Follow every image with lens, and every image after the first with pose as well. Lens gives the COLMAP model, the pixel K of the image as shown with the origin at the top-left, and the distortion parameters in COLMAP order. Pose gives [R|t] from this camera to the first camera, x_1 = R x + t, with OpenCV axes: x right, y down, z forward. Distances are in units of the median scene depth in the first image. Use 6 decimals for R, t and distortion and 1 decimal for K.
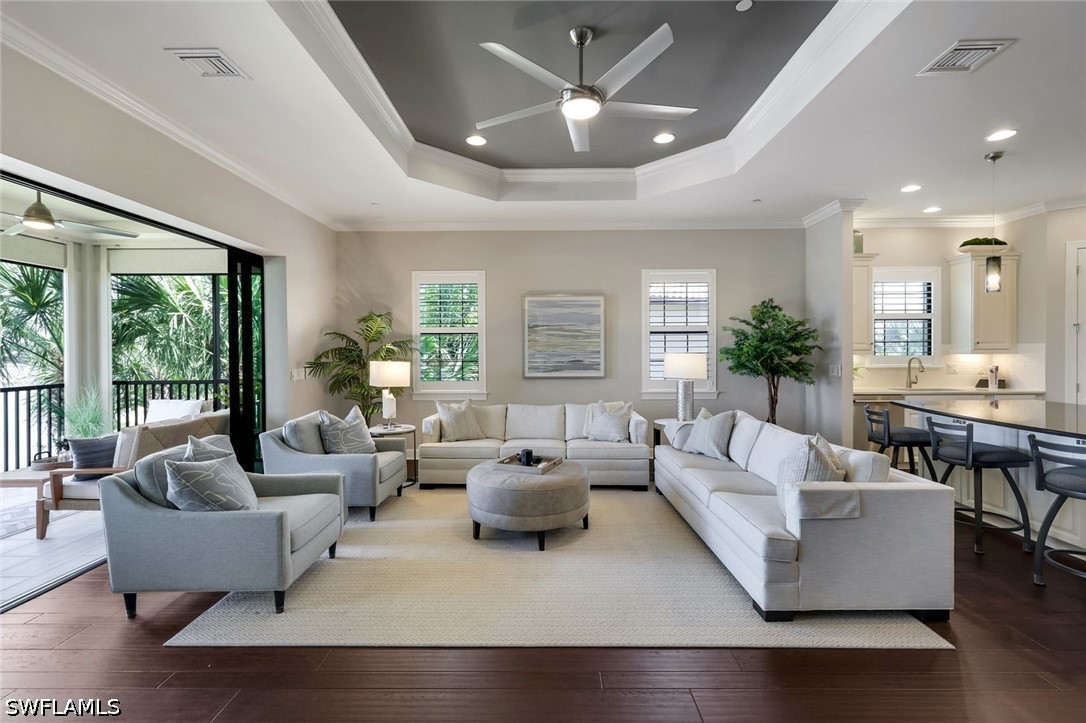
lens RADIAL K [[474.8, 0, 542.3], [0, 474.8, 354.9], [0, 0, 1]] dist [0.004206, 0.000013]
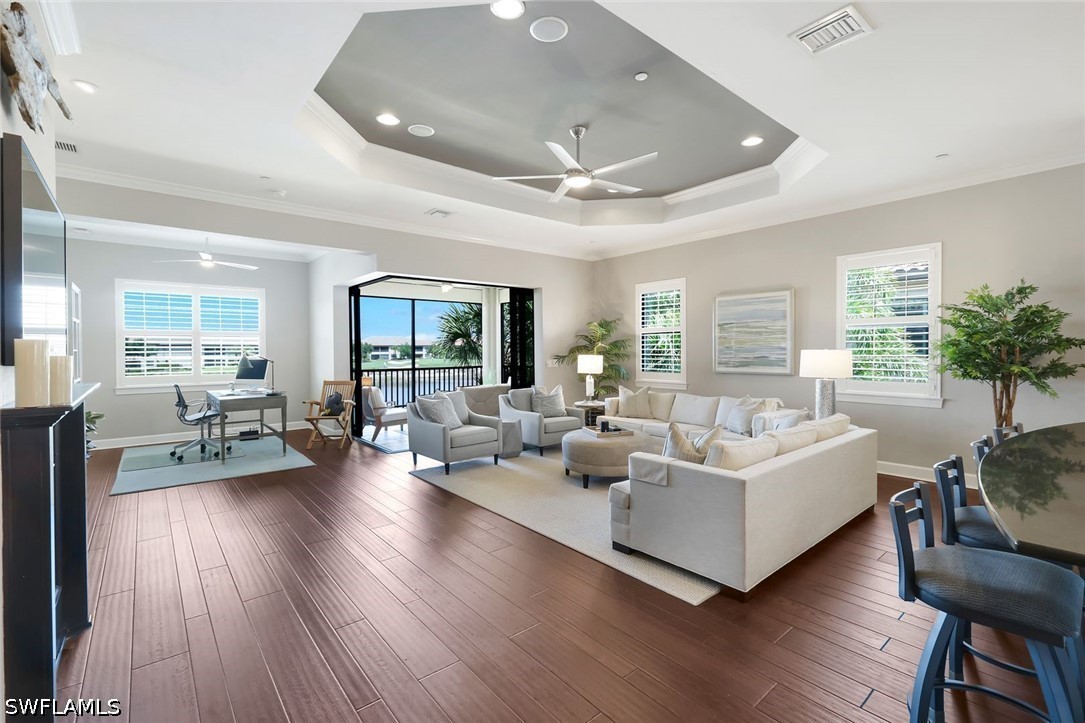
lens RADIAL K [[477.4, 0, 541.4], [0, 477.4, 353.9], [0, 0, 1]] dist [0.002579, 0.000142]
pose [[0.643319, 0.008967, -0.765545, 0.561776], [-0.001773, 0.999946, 0.010223, -0.003861], [0.765596, -0.005219, 0.643301, -0.012701]]
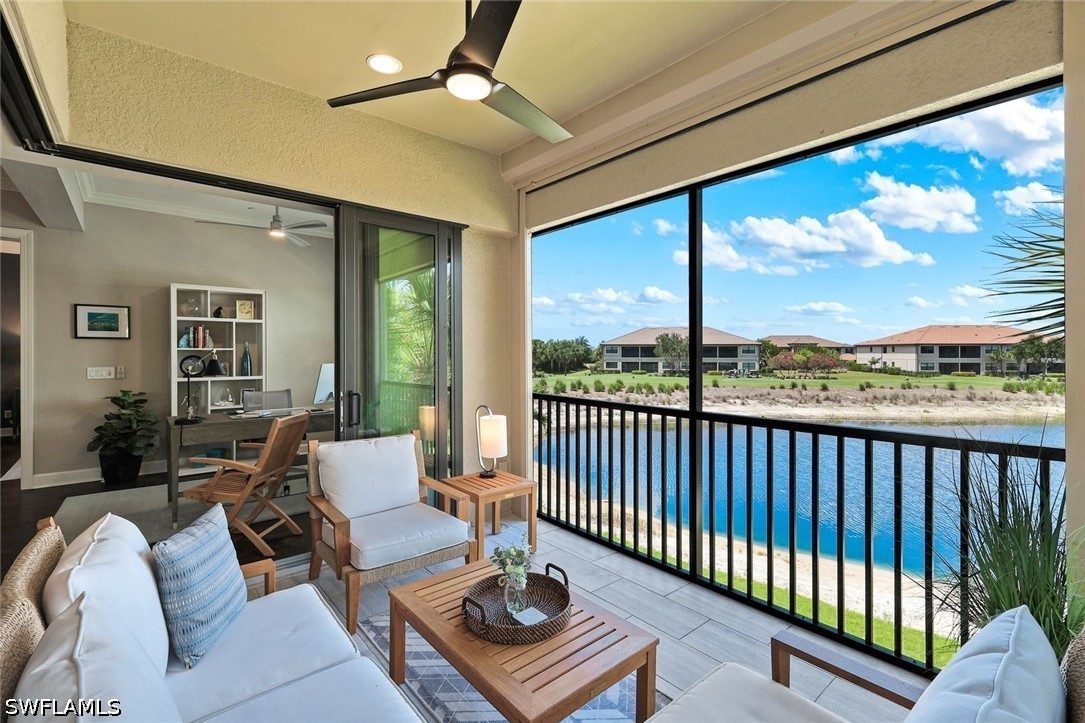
lens RADIAL K [[477.4, 0, 541.4], [0, 477.4, 353.9], [0, 0, 1]] dist [0.002579, 0.000142]
pose [[-0.754241, 0.005925, -0.656571, -0.557554], [-0.004078, 0.999898, 0.013708, -0.004532], [0.656585, 0.013016, -0.754140, 1.010915]]
